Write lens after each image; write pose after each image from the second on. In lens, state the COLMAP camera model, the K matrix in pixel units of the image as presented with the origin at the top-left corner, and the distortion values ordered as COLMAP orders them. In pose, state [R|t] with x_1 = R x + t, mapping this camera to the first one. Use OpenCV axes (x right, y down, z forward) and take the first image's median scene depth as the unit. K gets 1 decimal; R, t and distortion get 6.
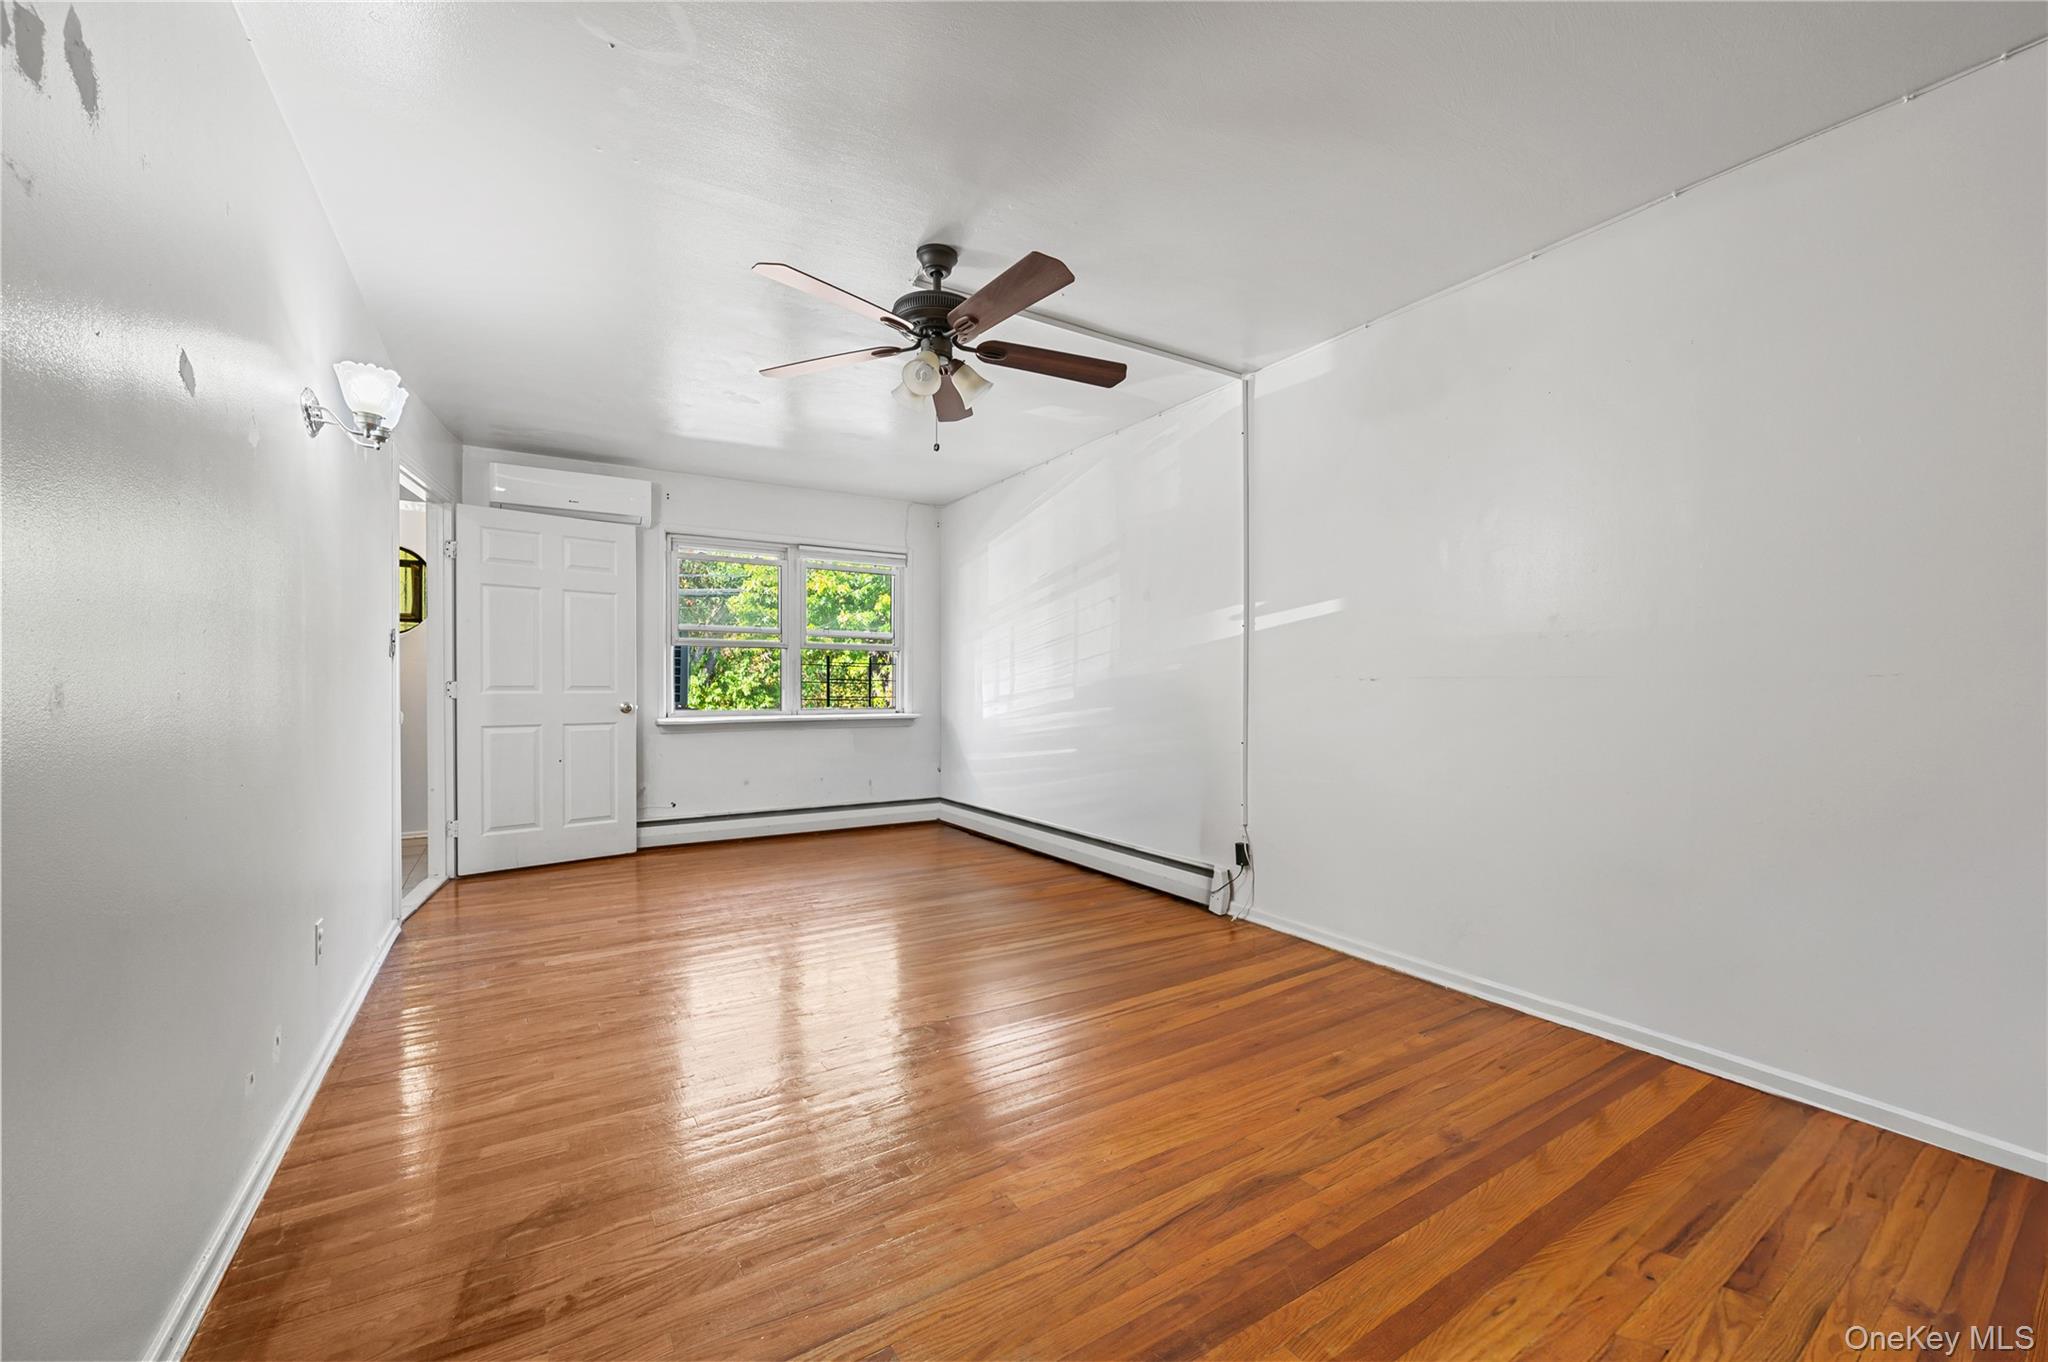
lens RADIAL K [[814.2, 0, 1034.0], [0, 814.2, 680.3], [0, 0, 1]] dist [0.000051, 0.000036]
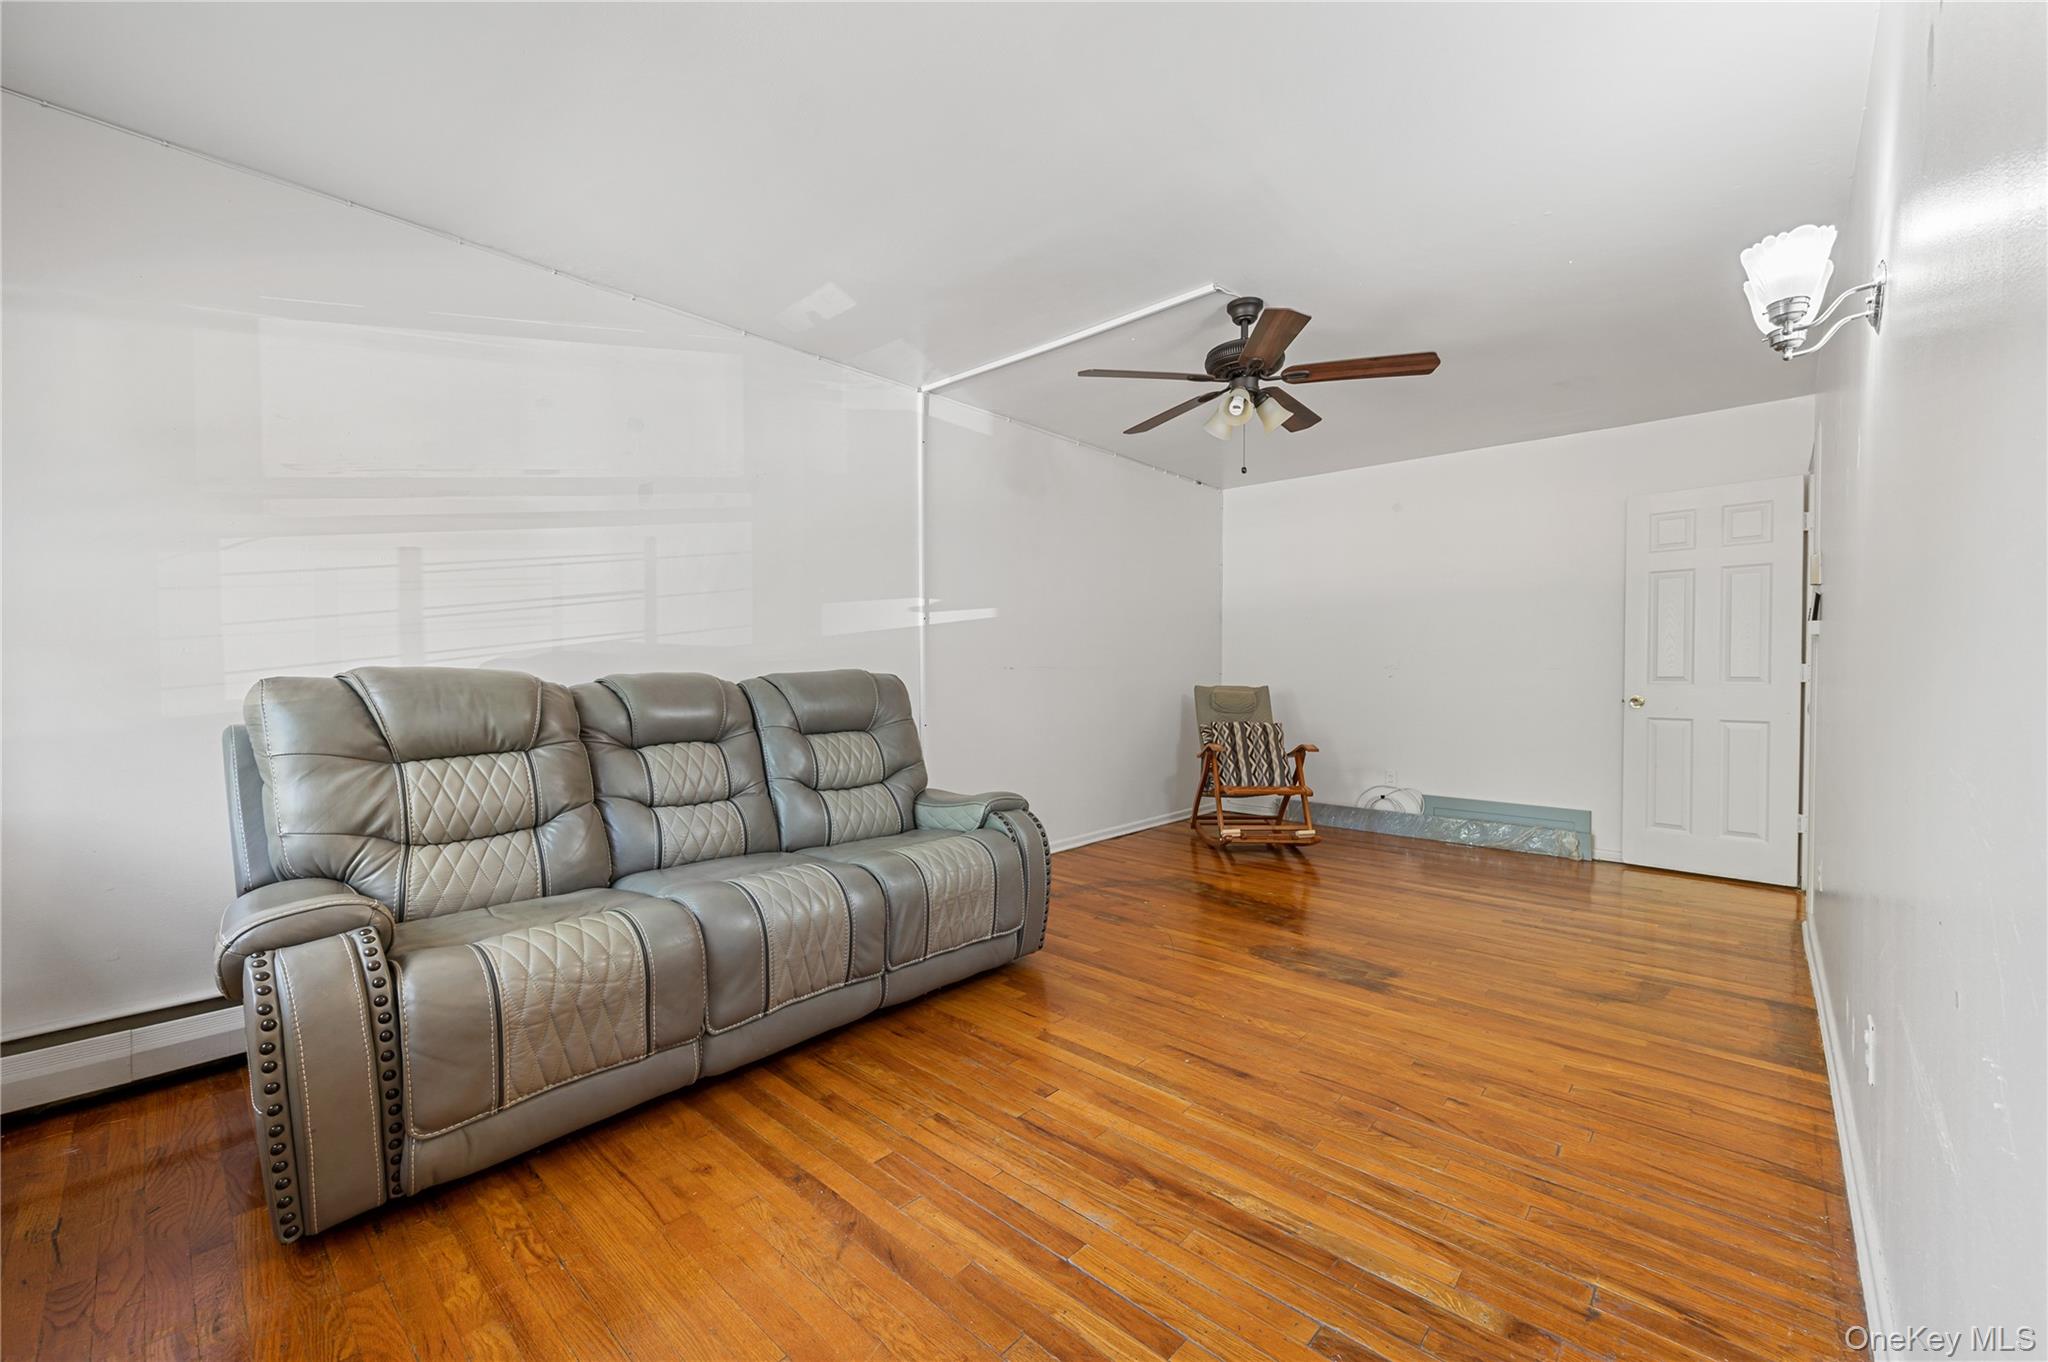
lens RADIAL K [[814.2, 0, 1030.1], [0, 814.2, 678.0], [0, 0, 1]] dist [0.000051, 0.000036]
pose [[-0.276034, -0.009135, 0.961105, -0.928574], [-0.000192, 0.999955, 0.009450, 0.003361], [-0.961148, 0.002424, -0.276023, 1.297198]]
